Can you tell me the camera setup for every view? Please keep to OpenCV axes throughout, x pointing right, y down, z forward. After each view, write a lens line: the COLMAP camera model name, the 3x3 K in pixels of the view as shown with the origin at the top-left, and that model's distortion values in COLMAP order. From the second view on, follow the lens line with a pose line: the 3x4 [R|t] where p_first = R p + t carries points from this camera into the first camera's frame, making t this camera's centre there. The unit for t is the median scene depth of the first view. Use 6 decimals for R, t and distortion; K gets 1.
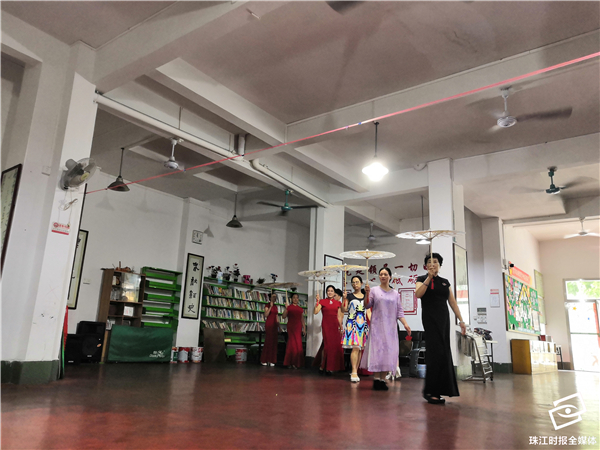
lens RADIAL K [[475.4, 0, 299.0], [0, 475.4, 223.8], [0, 0, 1]] dist [-0.010006, -0.000304]
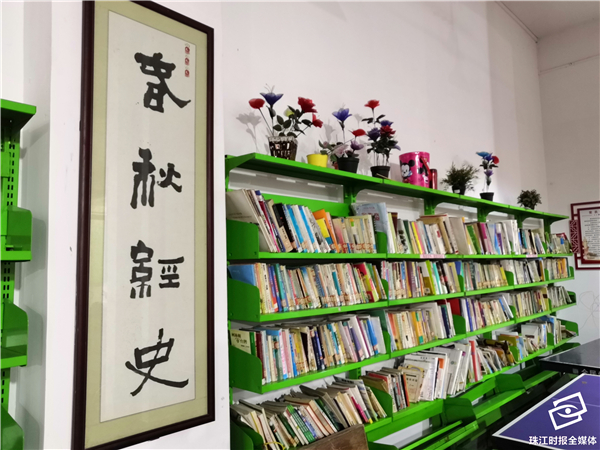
lens RADIAL K [[475.4, 0, 300.4], [0, 475.4, 225.0], [0, 0, 1]] dist [-0.010006, -0.000304]
pose [[0.990573, -0.077081, -0.113241, -0.154843], [0.093346, 0.984844, 0.146183, 0.112806], [0.100256, -0.155376, 0.982755, 0.822784]]
